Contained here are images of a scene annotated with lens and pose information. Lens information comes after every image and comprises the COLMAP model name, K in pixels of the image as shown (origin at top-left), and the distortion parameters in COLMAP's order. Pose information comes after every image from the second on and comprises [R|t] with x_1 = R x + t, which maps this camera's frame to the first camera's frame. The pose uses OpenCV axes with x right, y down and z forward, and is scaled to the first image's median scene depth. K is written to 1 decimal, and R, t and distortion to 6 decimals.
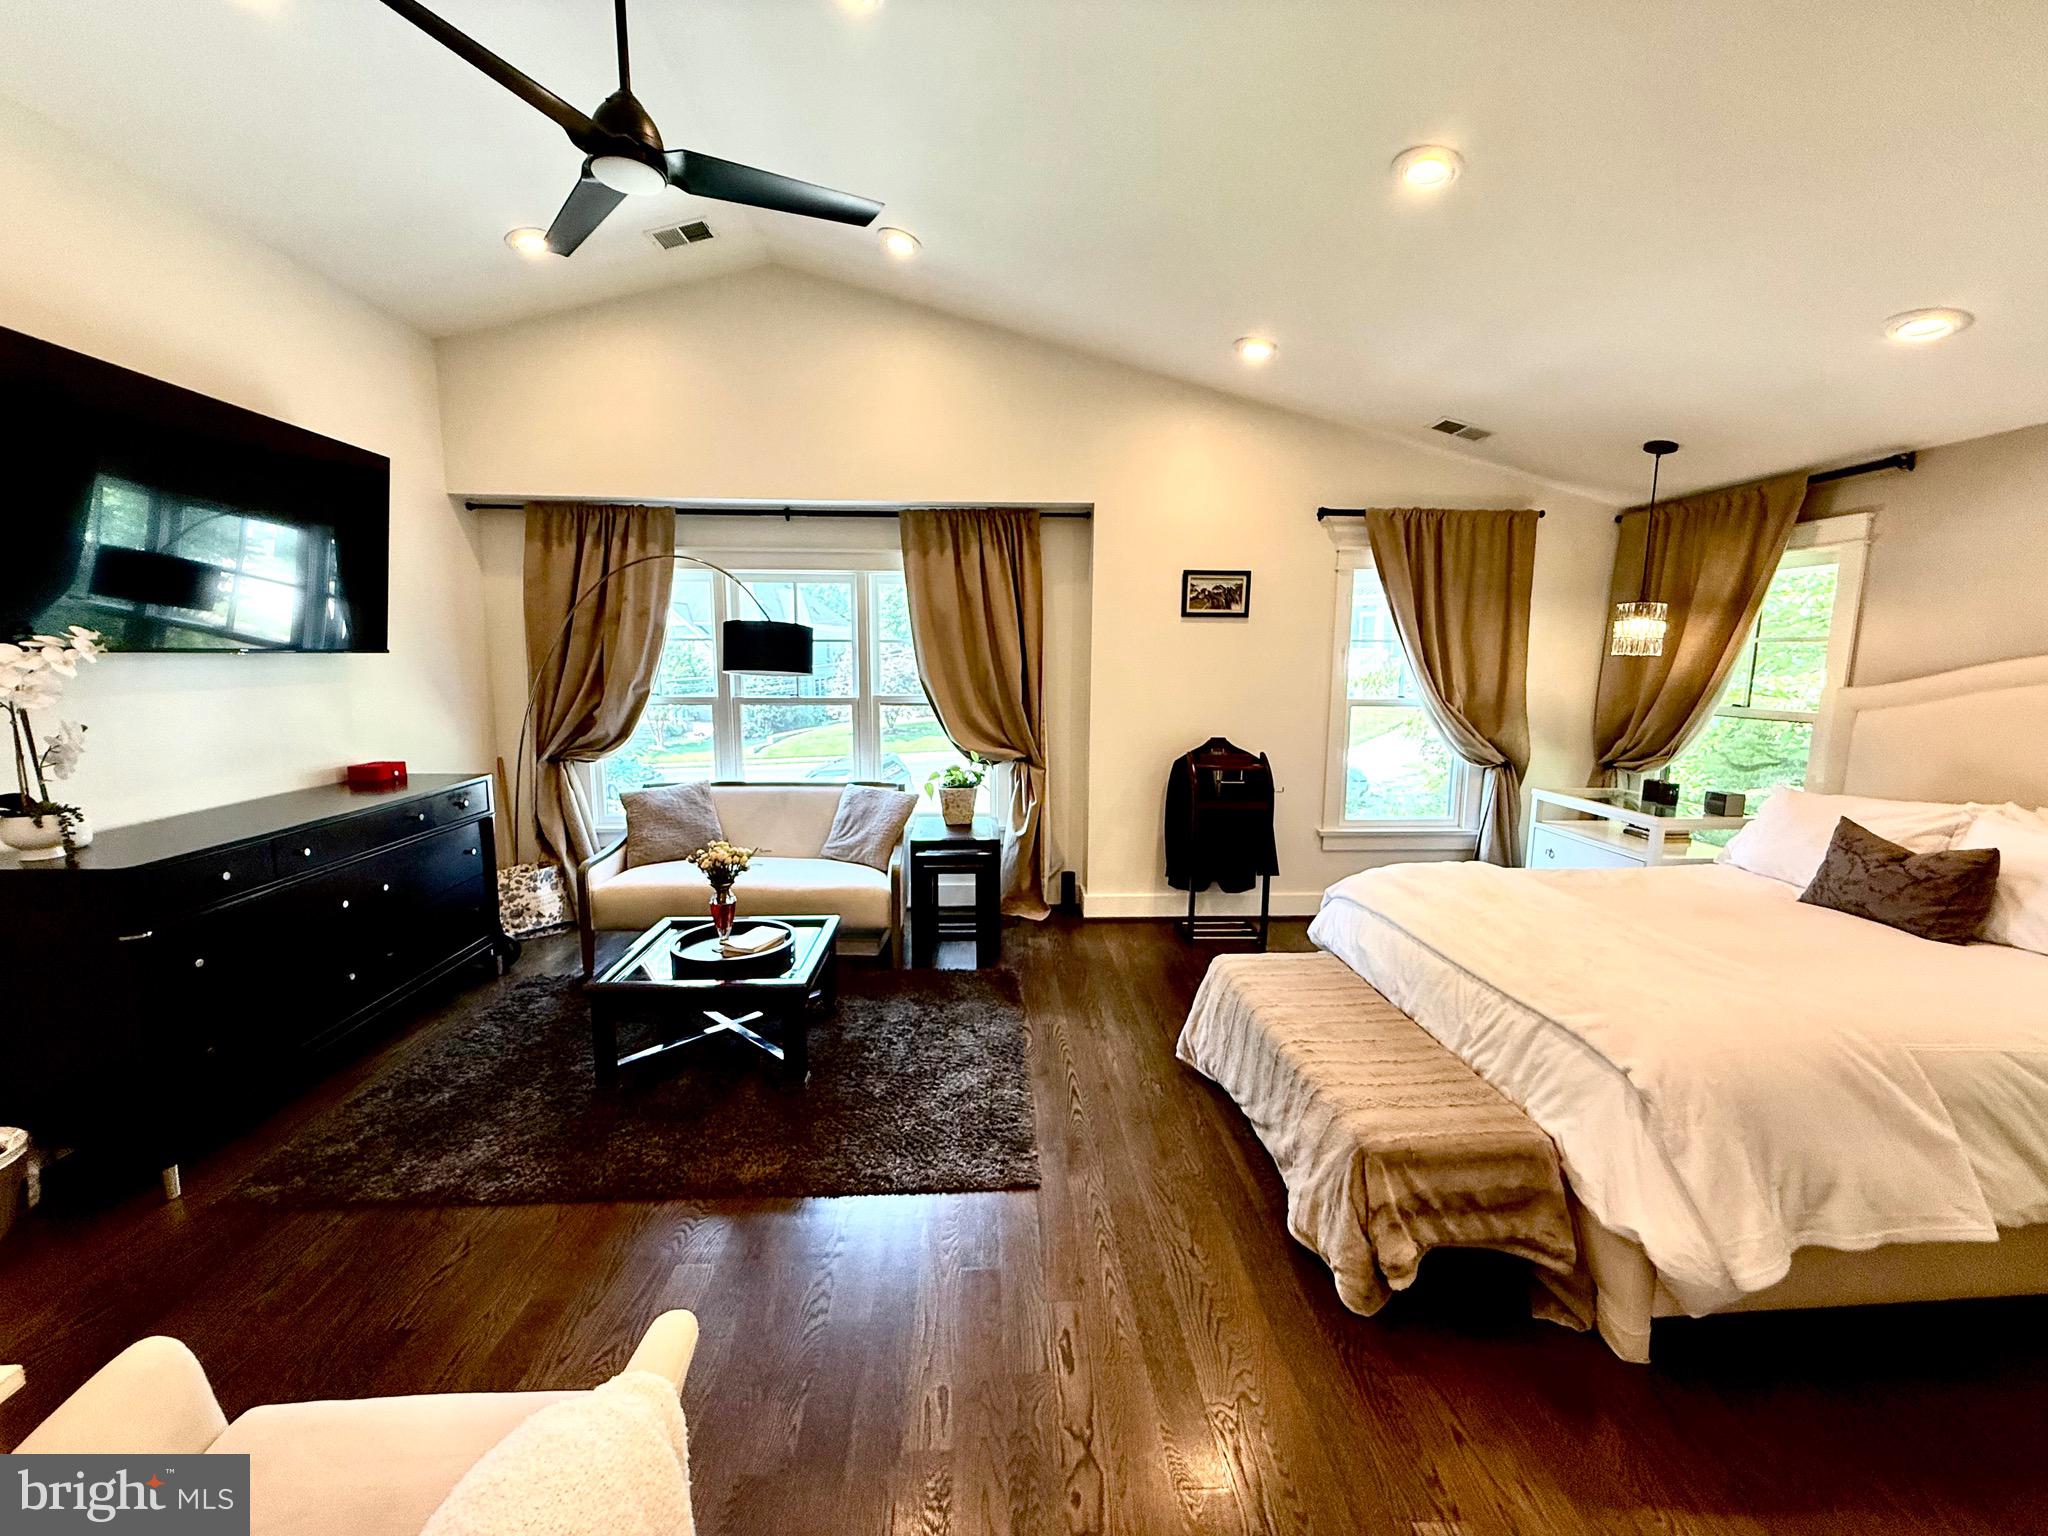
lens RADIAL K [[816.9, 0, 1024.1], [0, 816.9, 767.9], [0, 0, 1]] dist [-0.000646, 0.000232]
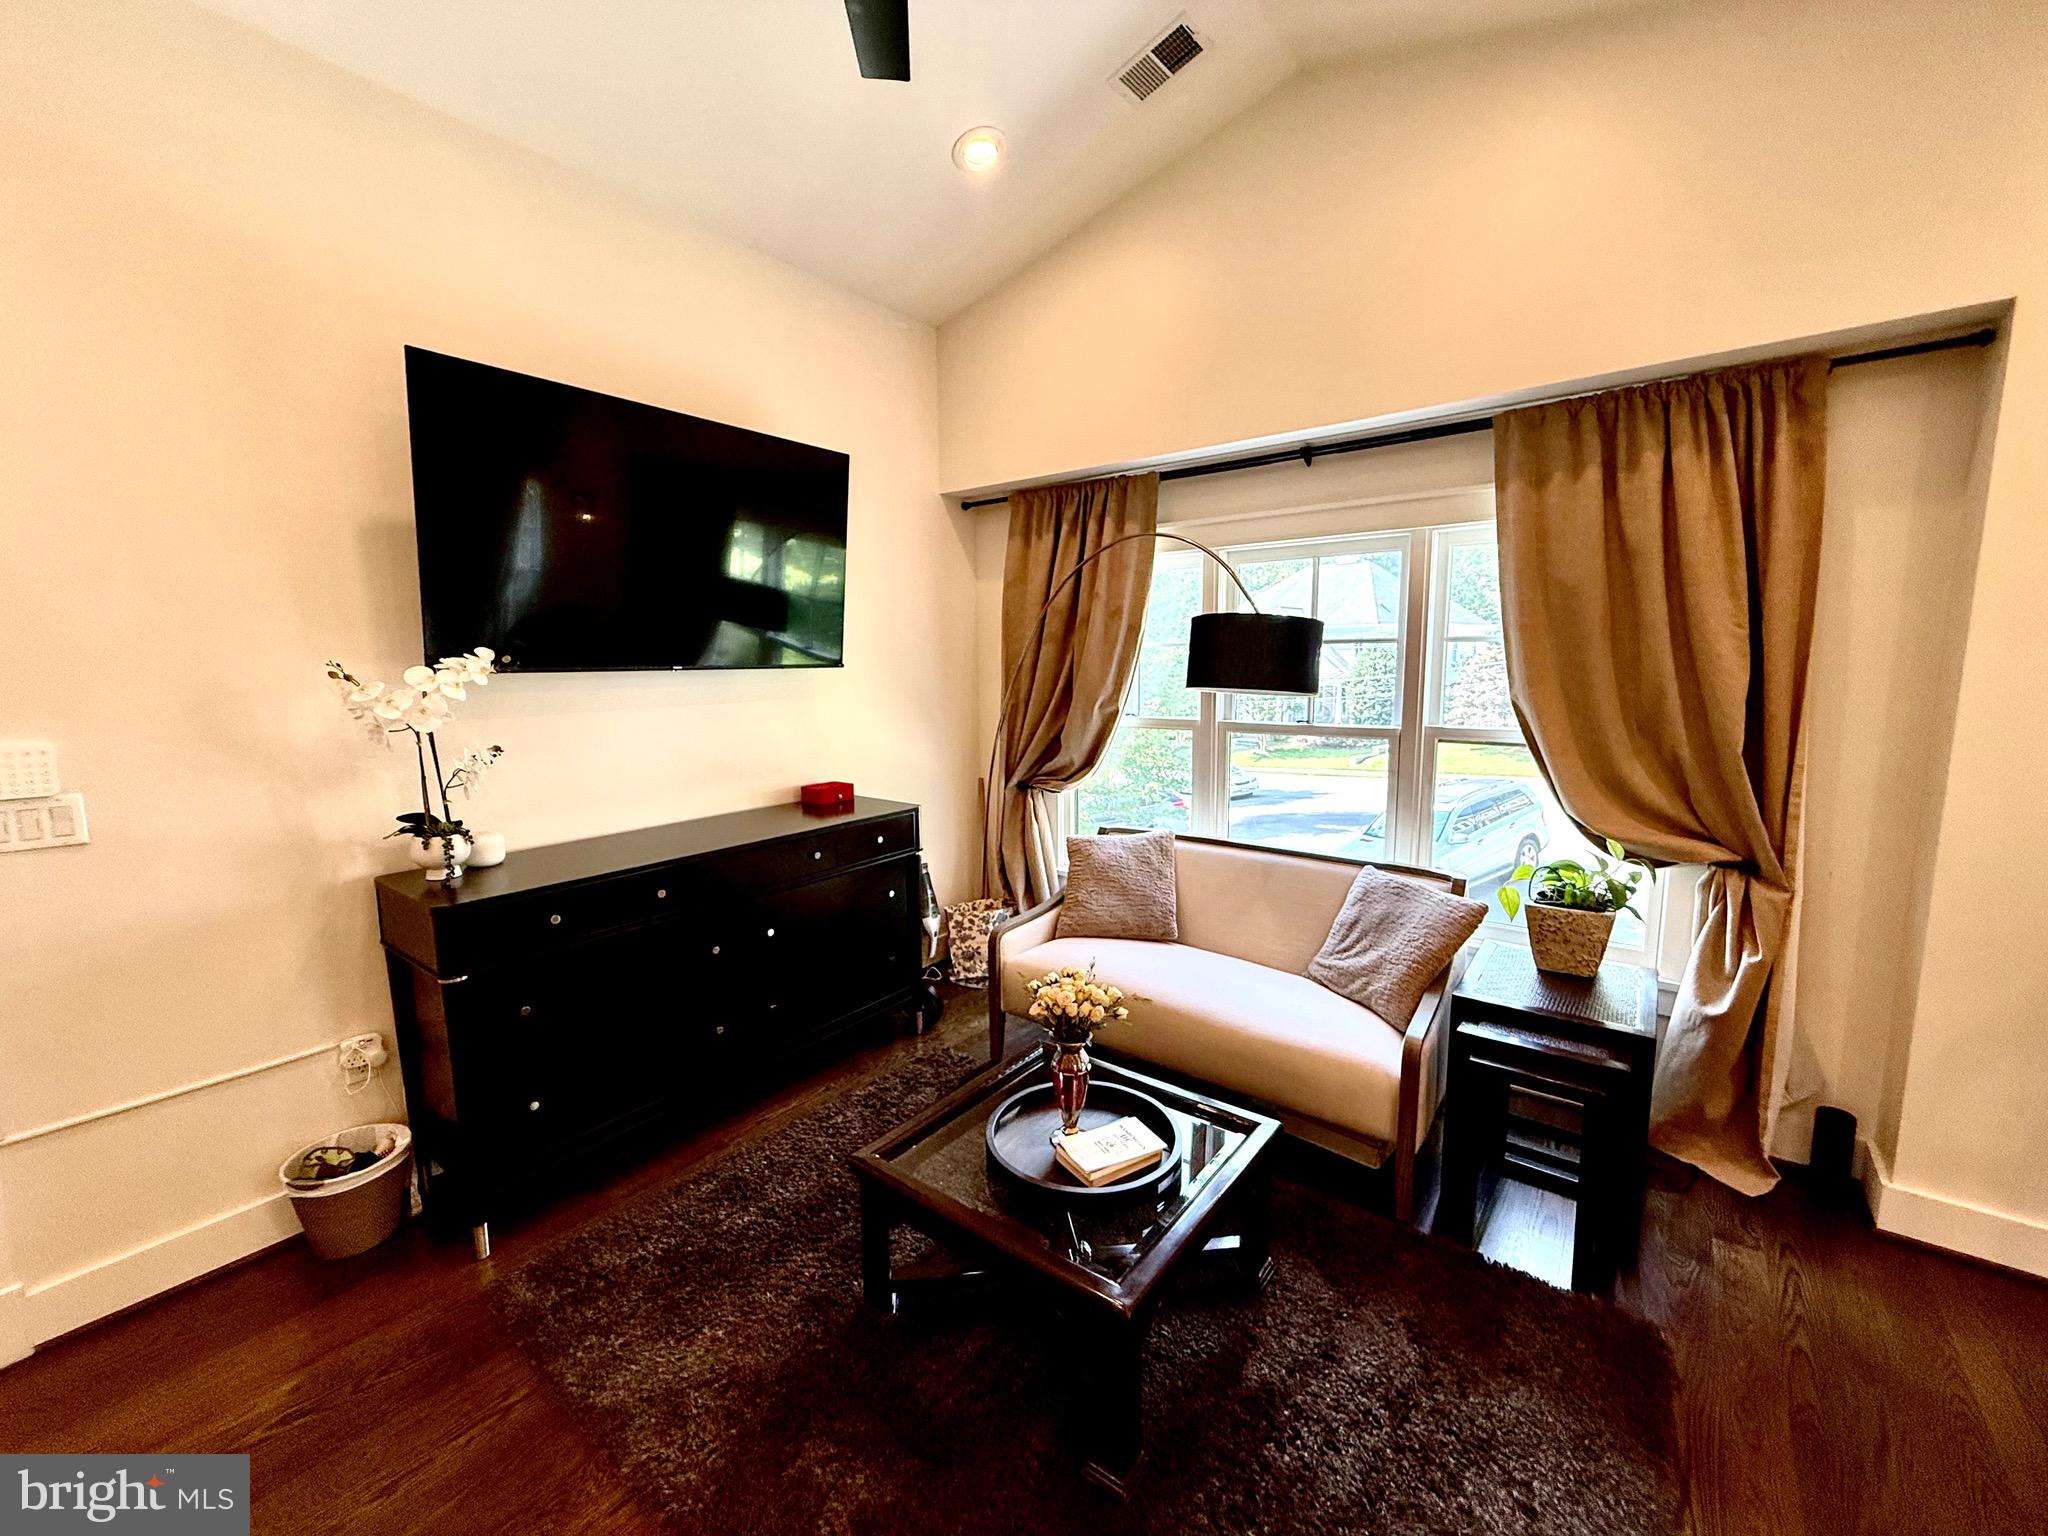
lens RADIAL K [[816.9, 0, 1019.9], [0, 816.9, 767.0], [0, 0, 1]] dist [-0.000646, 0.000232]
pose [[0.749051, 0.073274, -0.658448, -0.004473], [-0.077385, 0.996739, 0.022886, -0.052285], [0.657977, 0.033811, 0.752278, 0.353789]]
